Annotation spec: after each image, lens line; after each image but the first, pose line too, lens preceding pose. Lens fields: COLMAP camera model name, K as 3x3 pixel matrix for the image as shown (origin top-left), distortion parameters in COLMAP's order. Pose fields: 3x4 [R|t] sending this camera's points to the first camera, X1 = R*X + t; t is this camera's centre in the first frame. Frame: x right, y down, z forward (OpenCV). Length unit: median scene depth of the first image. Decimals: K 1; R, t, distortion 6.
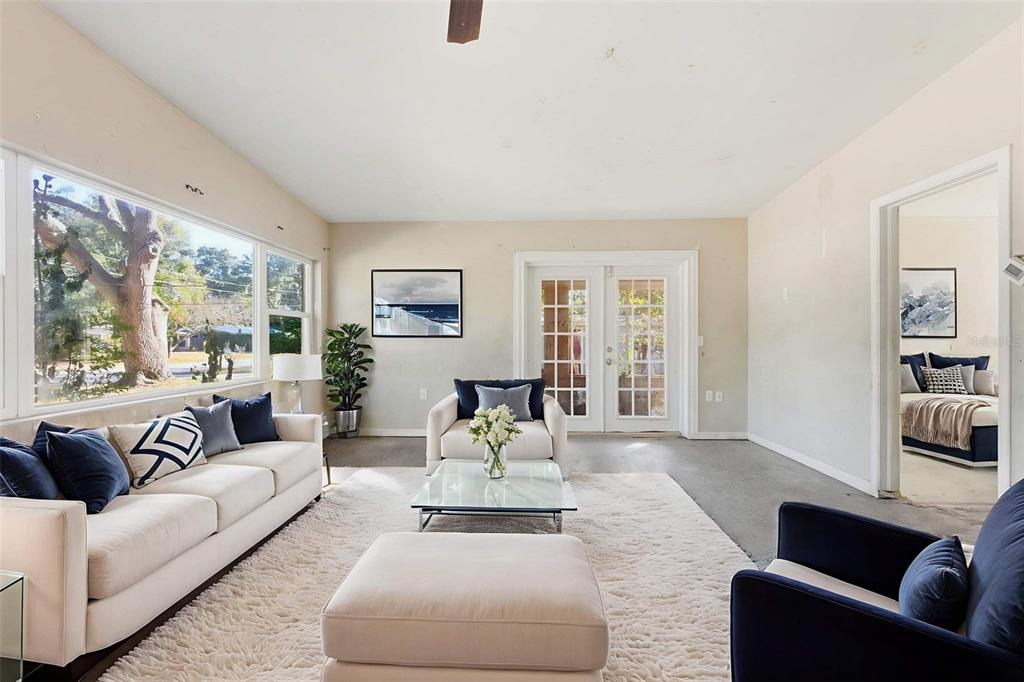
lens RADIAL K [[436.6, 0, 510.5], [0, 436.6, 340.8], [0, 0, 1]] dist [-0.015536, 0.005827]
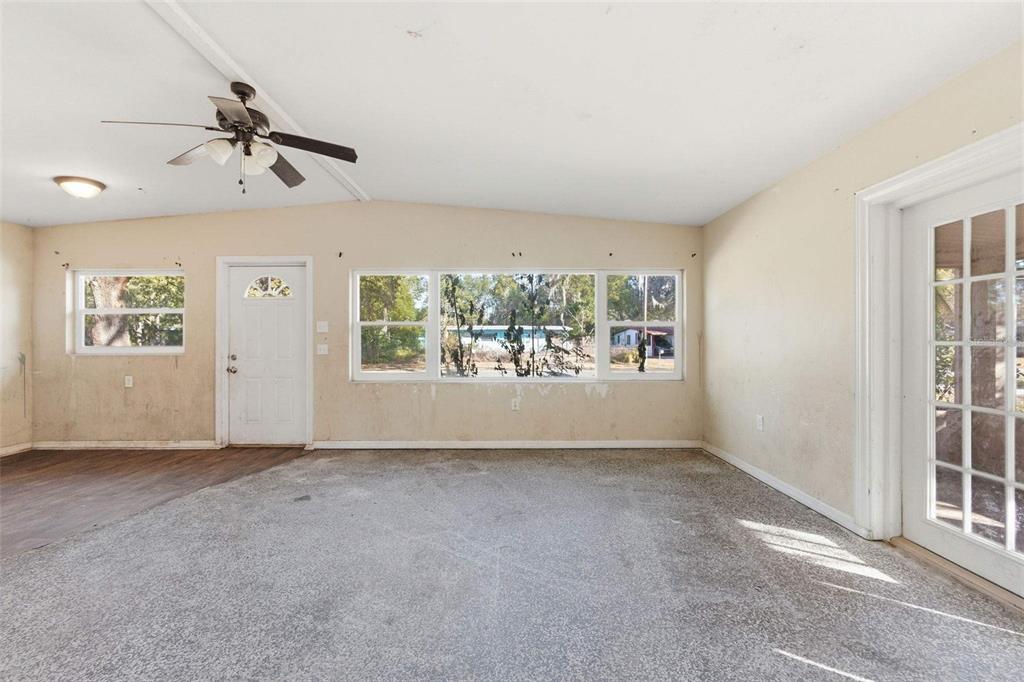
lens RADIAL K [[436.6, 0, 511.2], [0, 436.6, 338.0], [0, 0, 1]] dist [-0.015536, 0.005827]
pose [[0.042618, -0.005044, -0.999079, 0.531429], [-0.000659, 0.999987, -0.005076, -0.018986], [0.999091, 0.000875, 0.042615, 0.545334]]
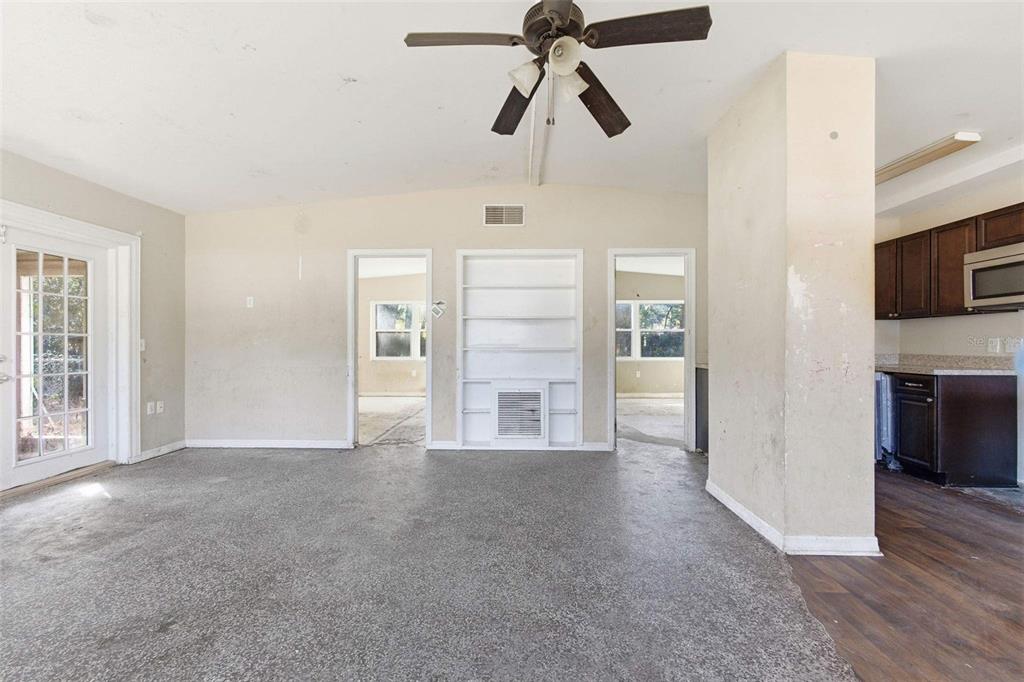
lens RADIAL K [[436.6, 0, 510.5], [0, 436.6, 343.3], [0, 0, 1]] dist [-0.015536, 0.005827]
pose [[-0.009342, 0.003086, 0.999952, -0.405449], [0.001598, 0.999994, -0.003071, 0.001459], [-0.999955, 0.001569, -0.009347, 0.285038]]
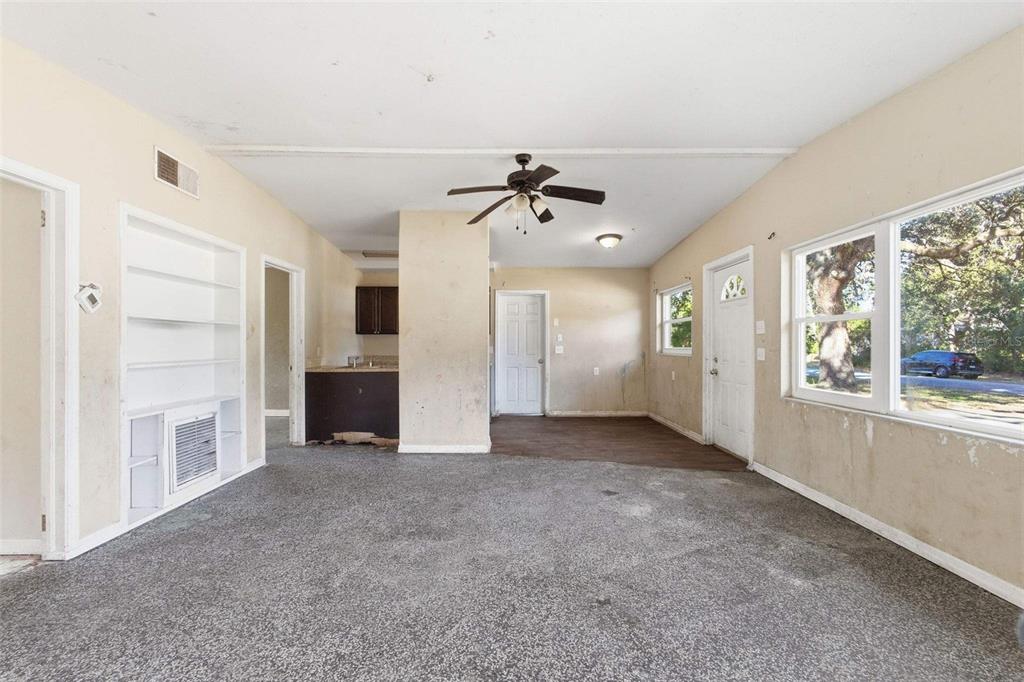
lens RADIAL K [[436.6, 0, 512.0], [0, 436.6, 344.6], [0, 0, 1]] dist [-0.015536, 0.005827]
pose [[-0.999049, 0.001408, -0.043583, 0.040662], [0.001258, 0.999993, 0.003459, -0.019902], [0.043588, 0.003401, -0.999044, 0.955011]]
